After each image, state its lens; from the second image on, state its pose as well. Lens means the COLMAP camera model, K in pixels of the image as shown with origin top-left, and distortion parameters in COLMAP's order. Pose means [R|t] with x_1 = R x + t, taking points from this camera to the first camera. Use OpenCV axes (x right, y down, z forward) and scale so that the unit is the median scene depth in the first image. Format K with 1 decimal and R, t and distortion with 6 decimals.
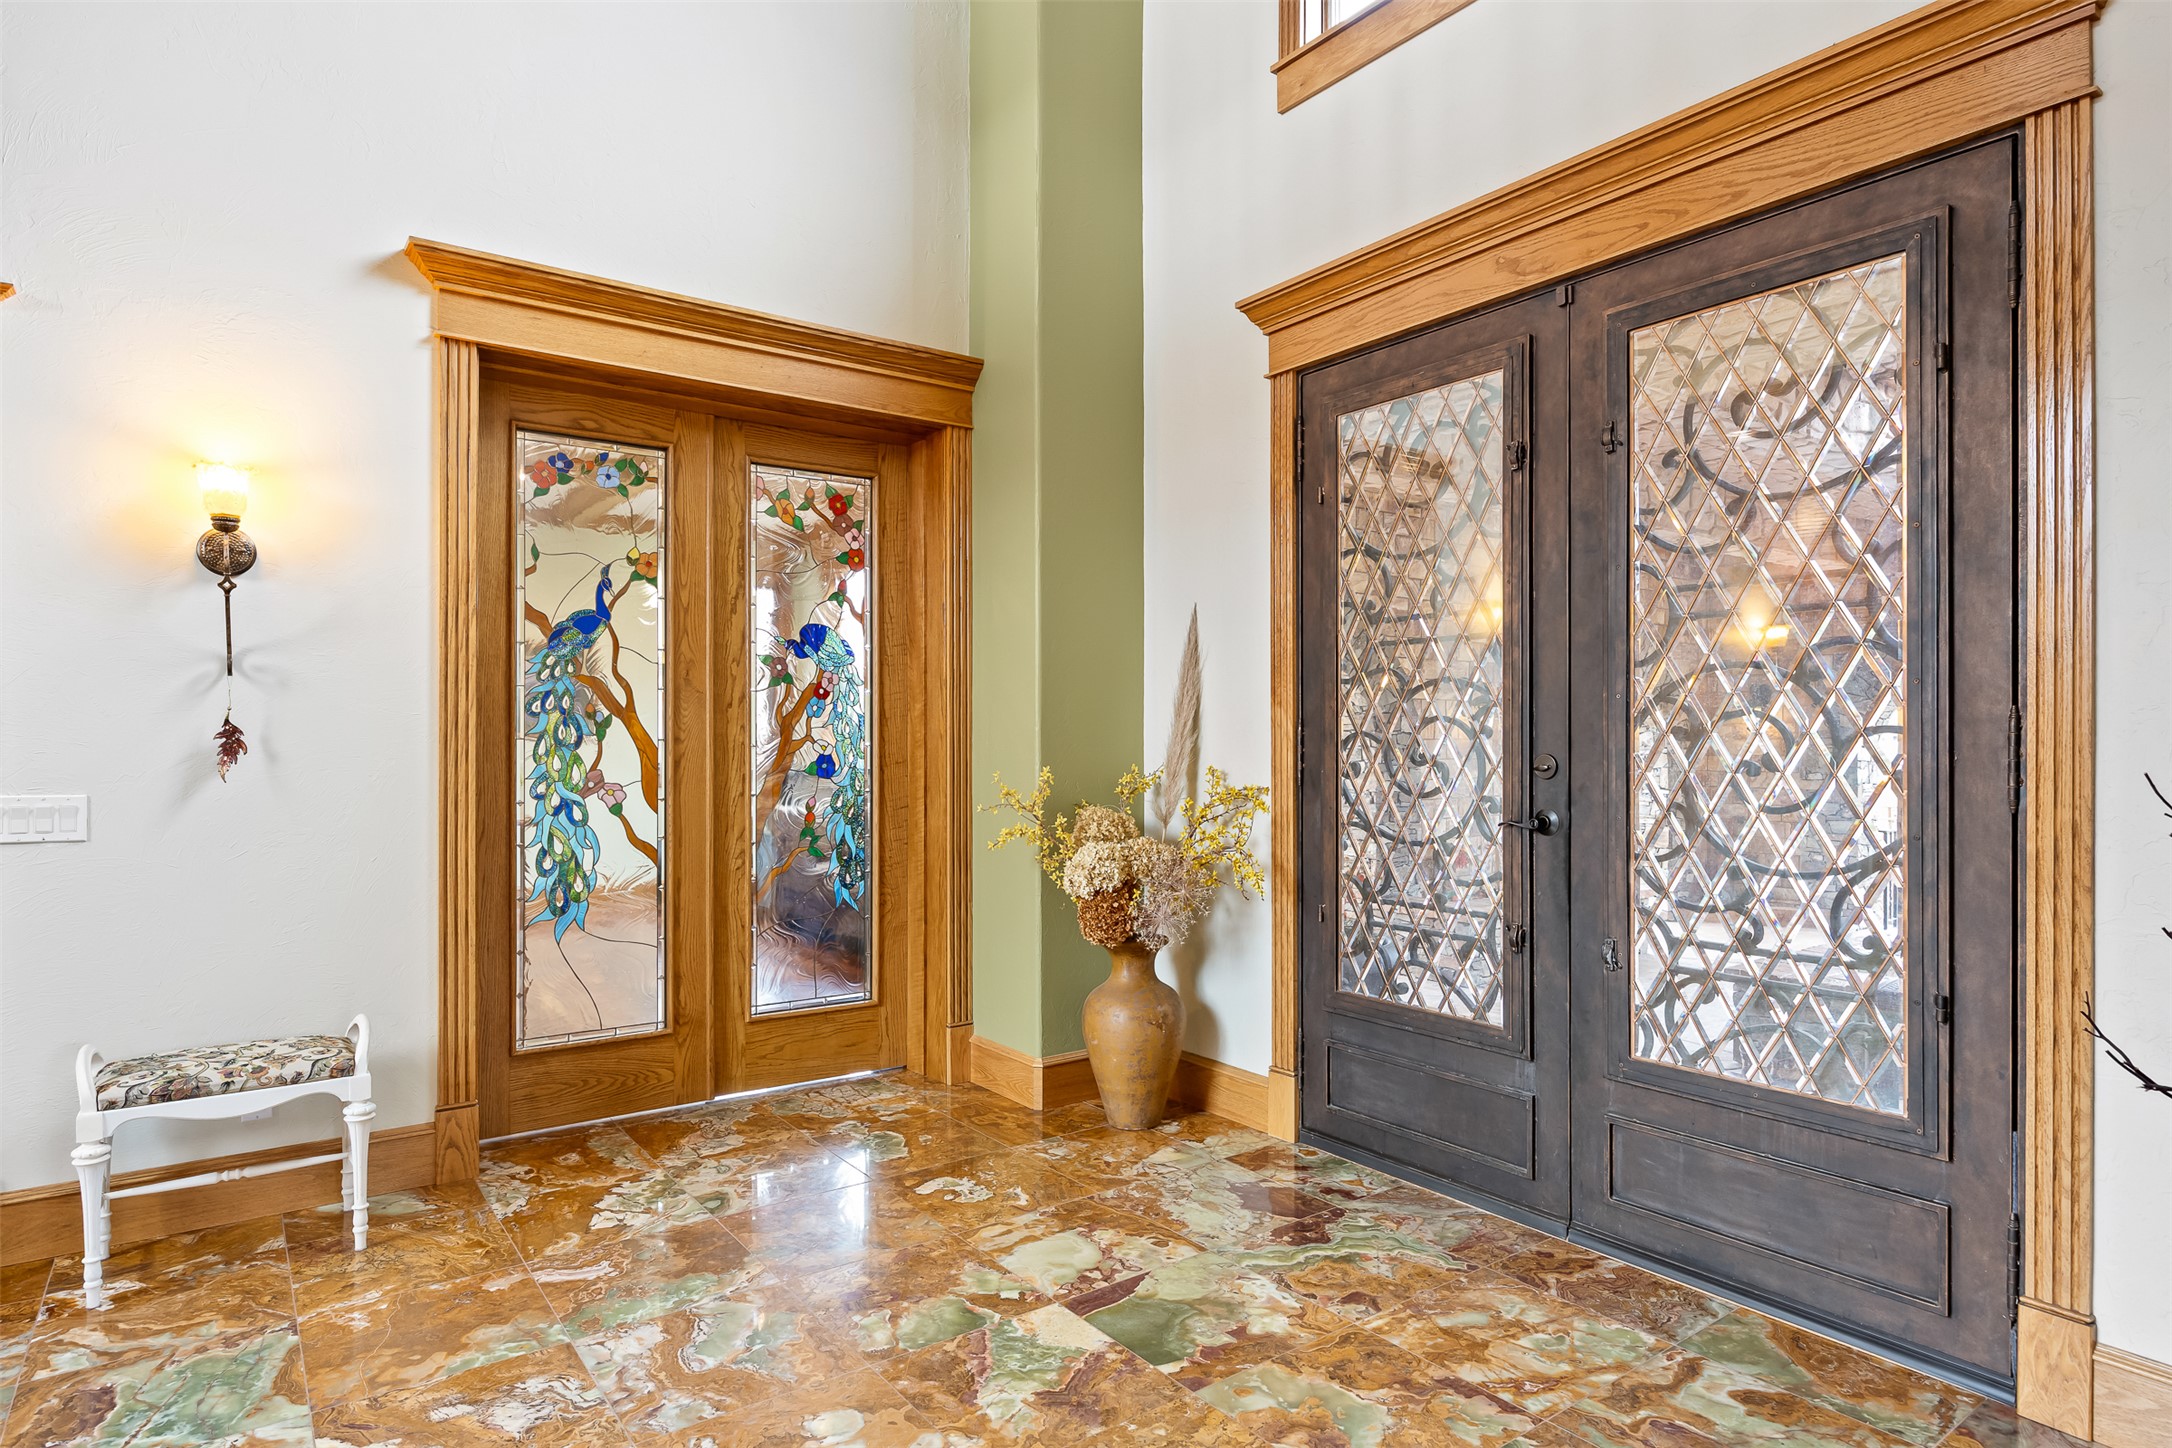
lens RADIAL K [[1194.1, 0, 1093.7], [0, 1194.1, 744.8], [0, 0, 1]] dist [-0.004289, -0.001802]
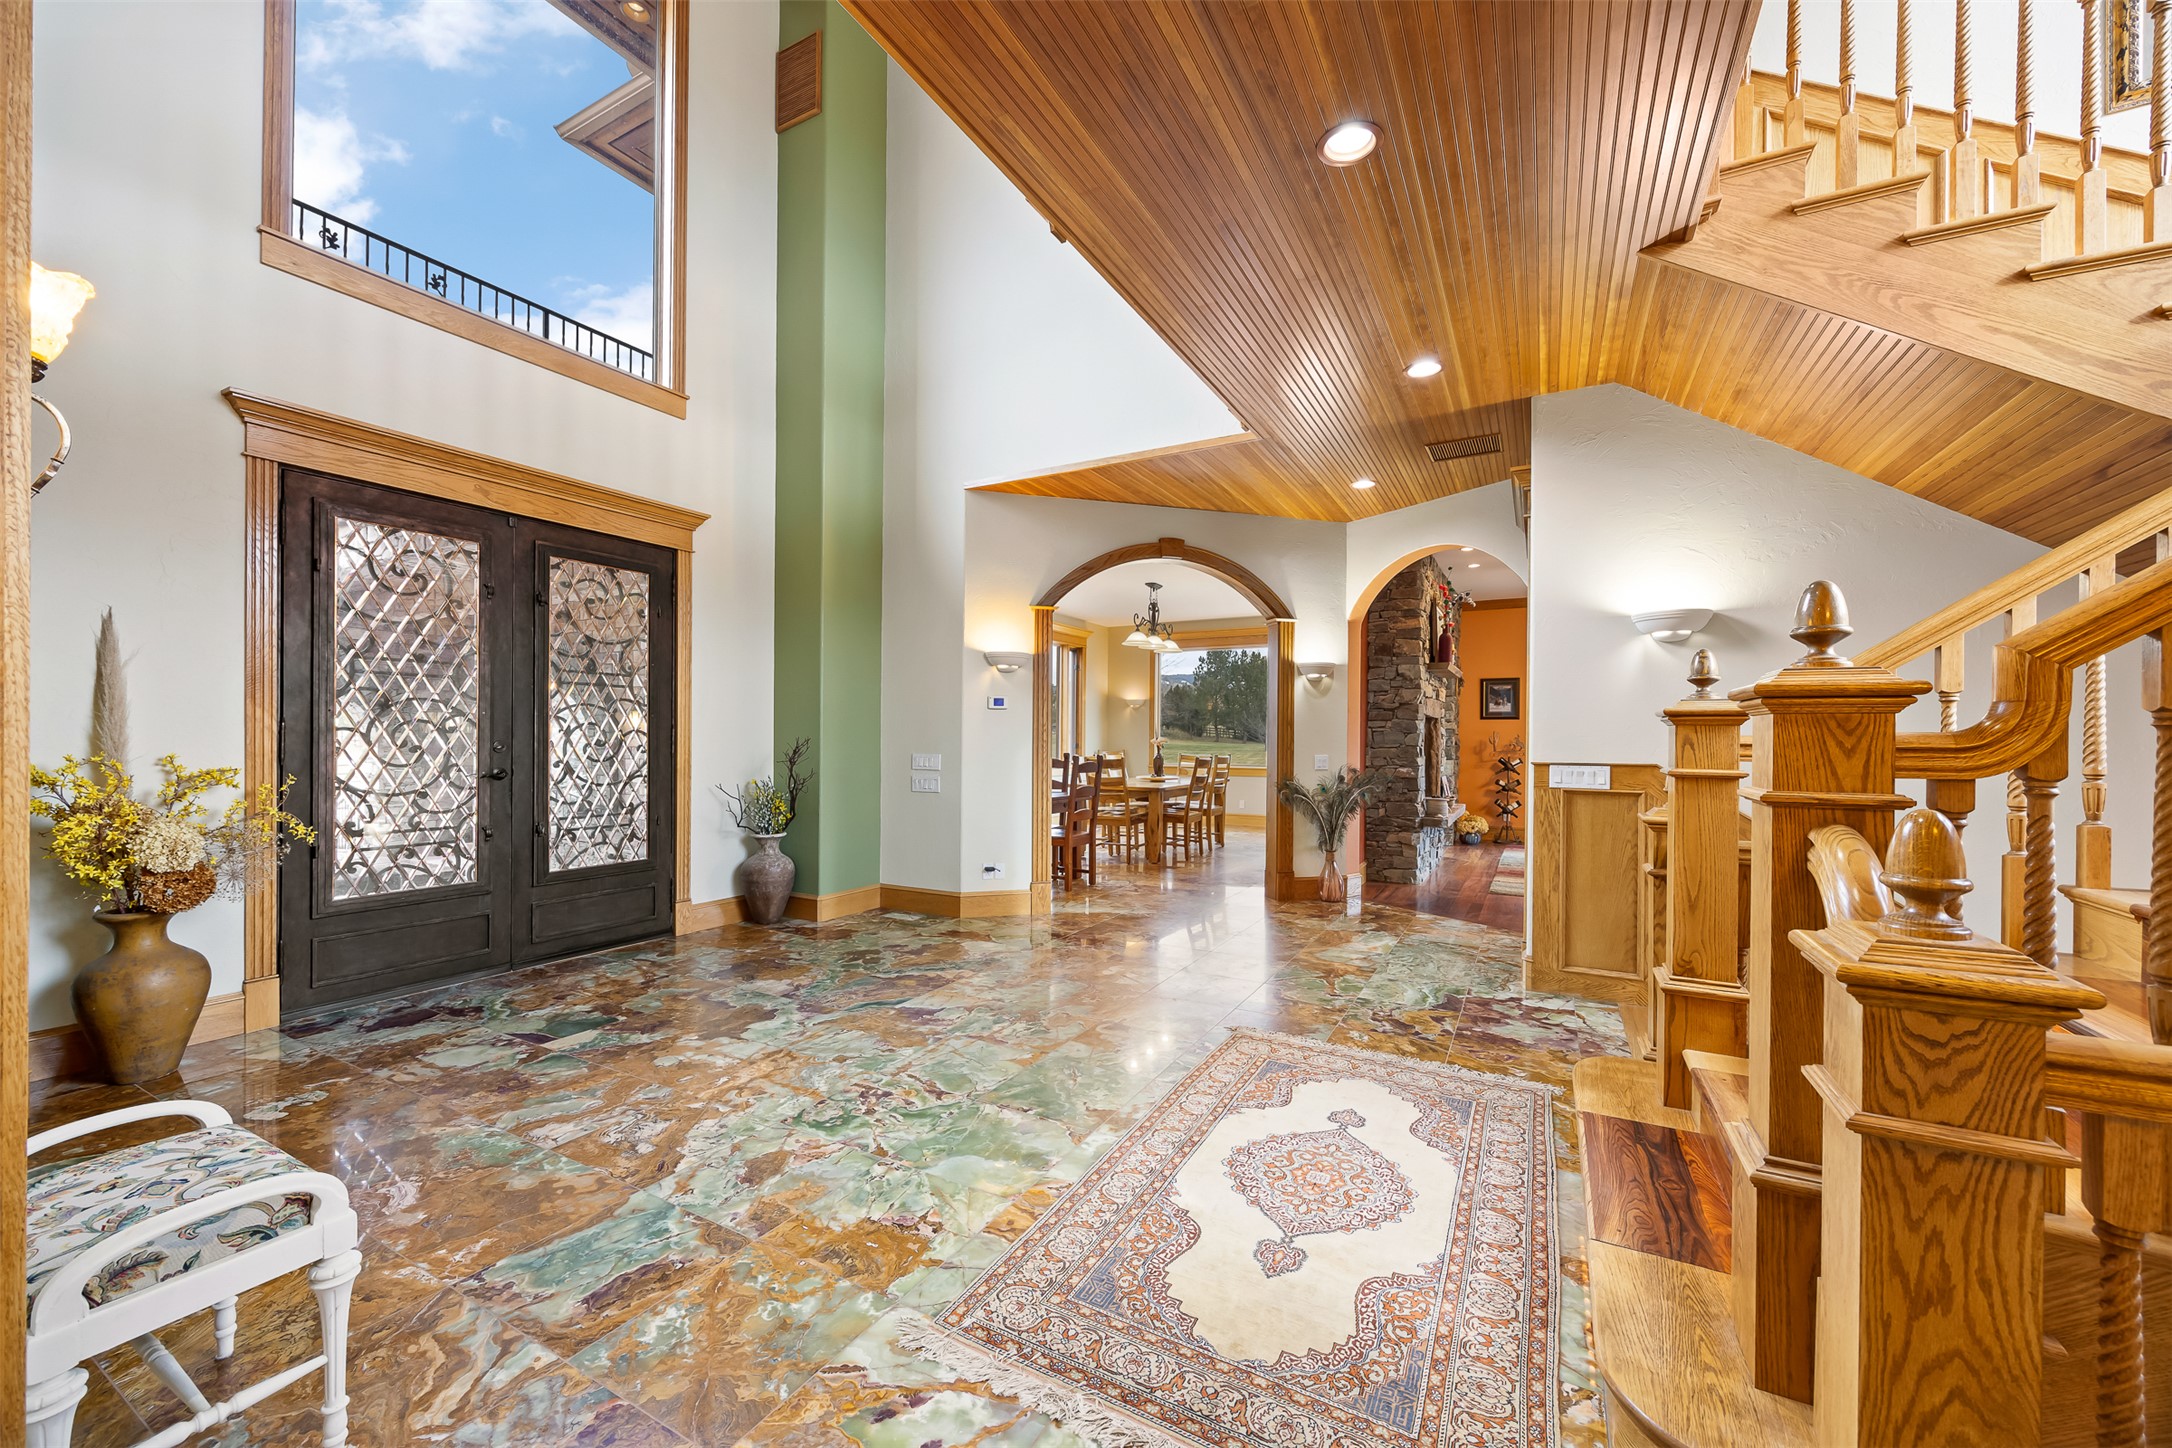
lens RADIAL K [[831.4, 0, 1084.2], [0, 831.4, 748.2], [0, 0, 1]] dist [-0.002226, -0.000261]
pose [[-0.418787, -0.012708, 0.907996, -1.160686], [-0.000893, 0.999907, 0.013583, 0.000295], [-0.908084, 0.004878, -0.418759, 0.594755]]
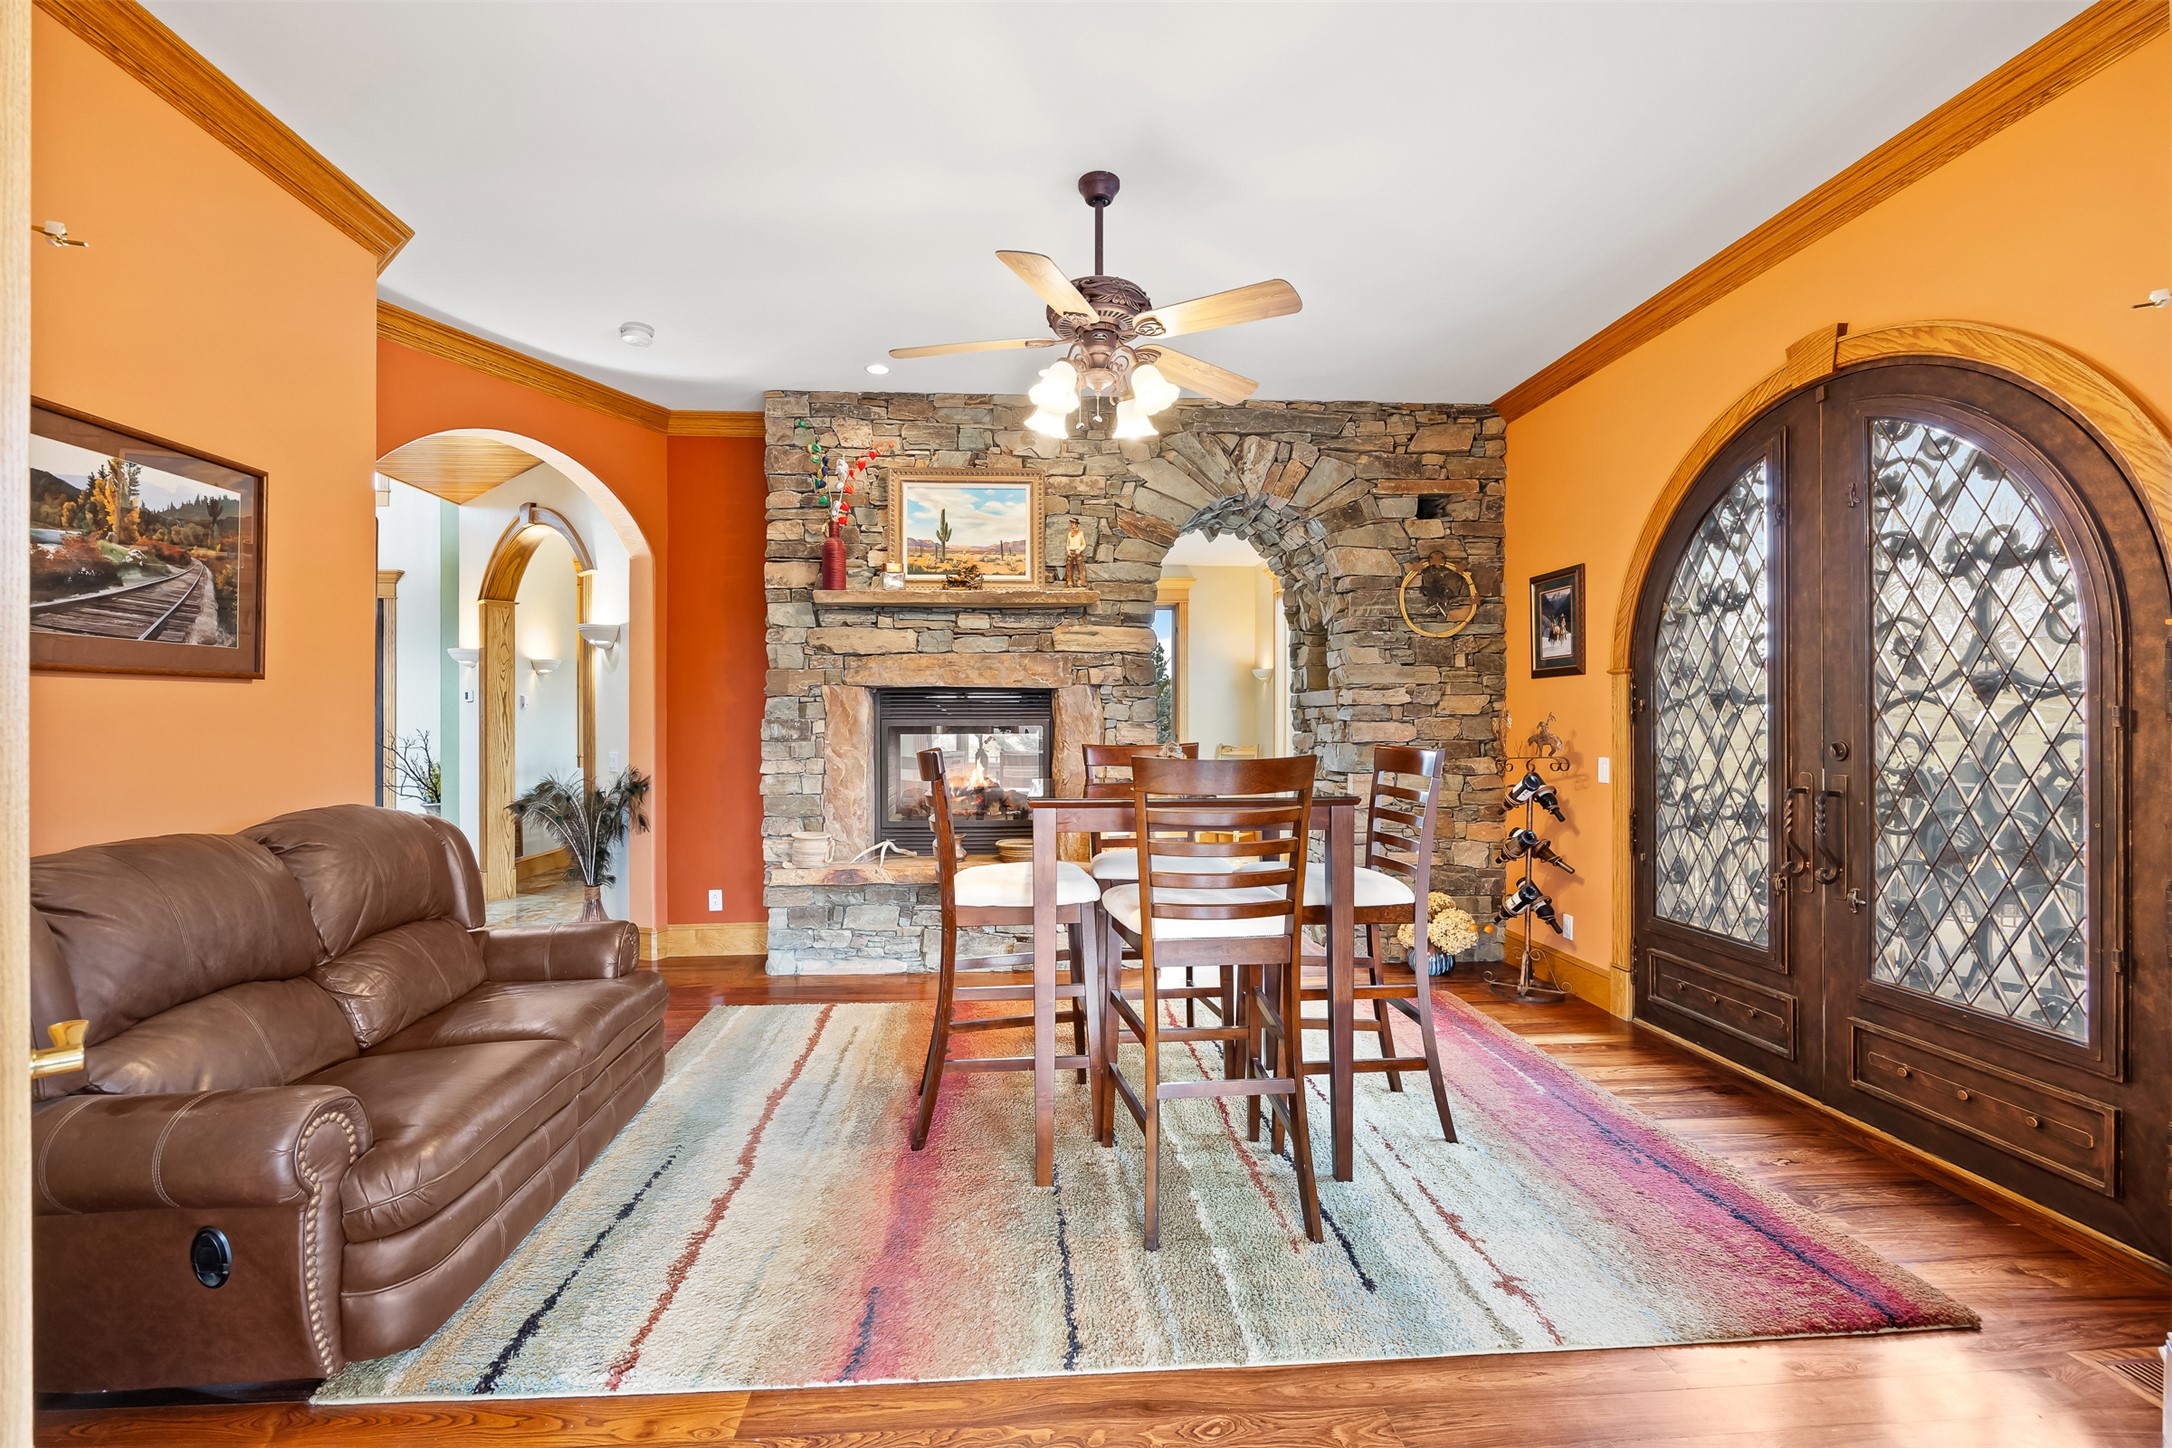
lens RADIAL K [[921.5, 0, 1086.0], [0, 921.5, 724.0], [0, 0, 1]] dist [0.000751, 0.000044]
pose [[0.527731, -0.001852, 0.849410, -0.543439], [0.006079, 0.999980, -0.001596, 0.002163], [-0.849390, 0.006006, 0.527731, -2.120648]]
